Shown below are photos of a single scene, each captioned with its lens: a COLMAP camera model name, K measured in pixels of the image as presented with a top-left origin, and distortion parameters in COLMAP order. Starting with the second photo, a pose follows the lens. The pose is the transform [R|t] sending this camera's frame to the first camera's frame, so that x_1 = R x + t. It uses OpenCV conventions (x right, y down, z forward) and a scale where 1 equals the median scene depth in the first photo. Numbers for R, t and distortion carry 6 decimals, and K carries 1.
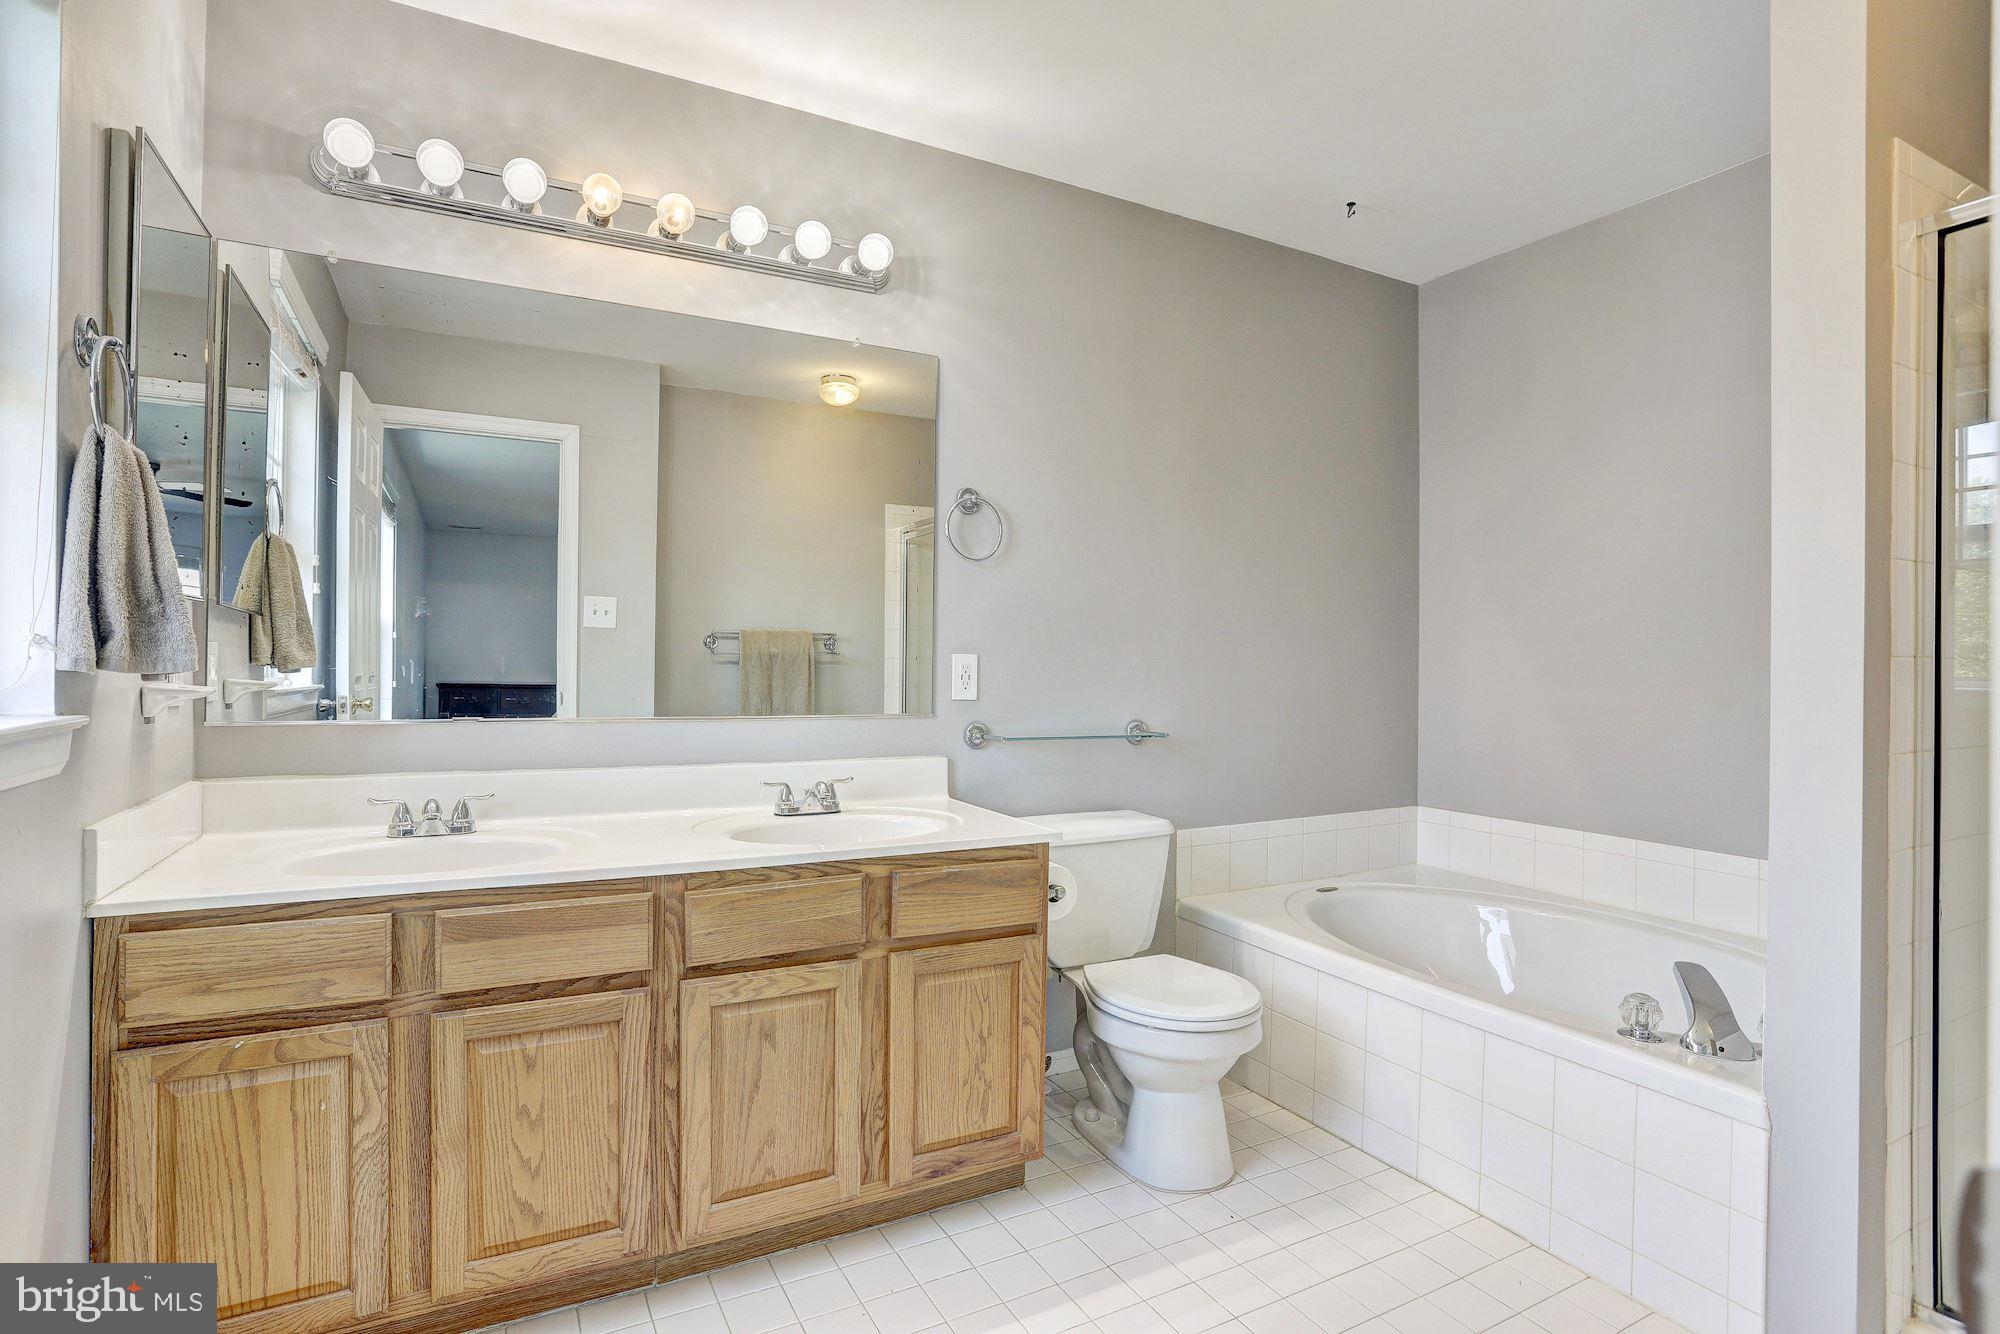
lens RADIAL K [[989.8, 0, 989.4], [0, 989.8, 657.1], [0, 0, 1]] dist [-0.080379, 0.045529]
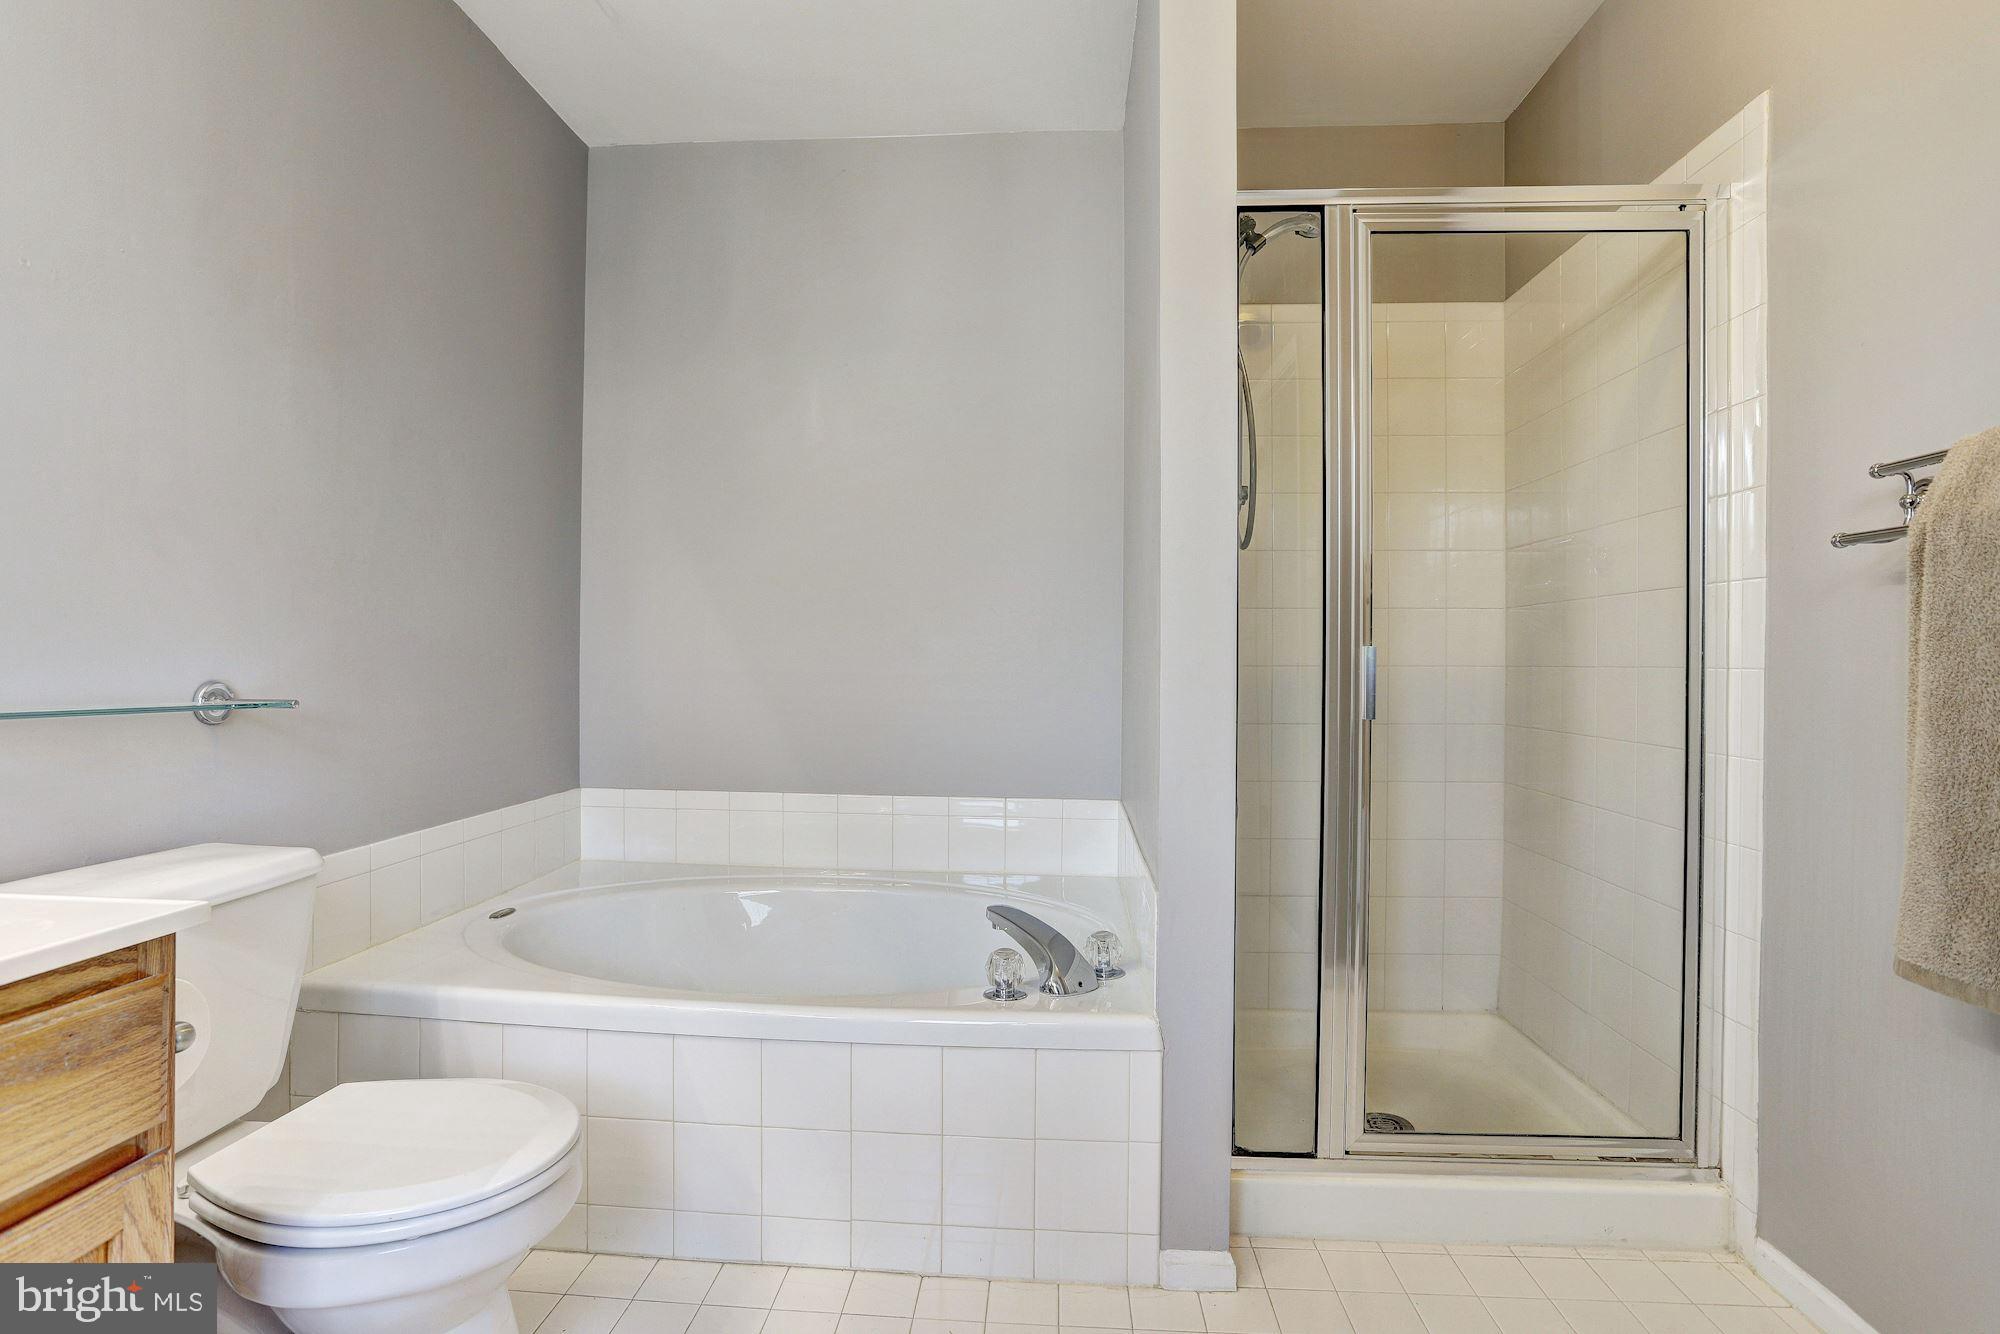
lens RADIAL K [[989.8, 0, 989.4], [0, 989.8, 657.1], [0, 0, 1]] dist [-0.080379, 0.045529]
pose [[0.528264, -0.003591, 0.849073, -0.084374], [-0.004982, 0.999961, 0.007329, 0.046171], [-0.849066, -0.008102, 0.528225, 0.359725]]
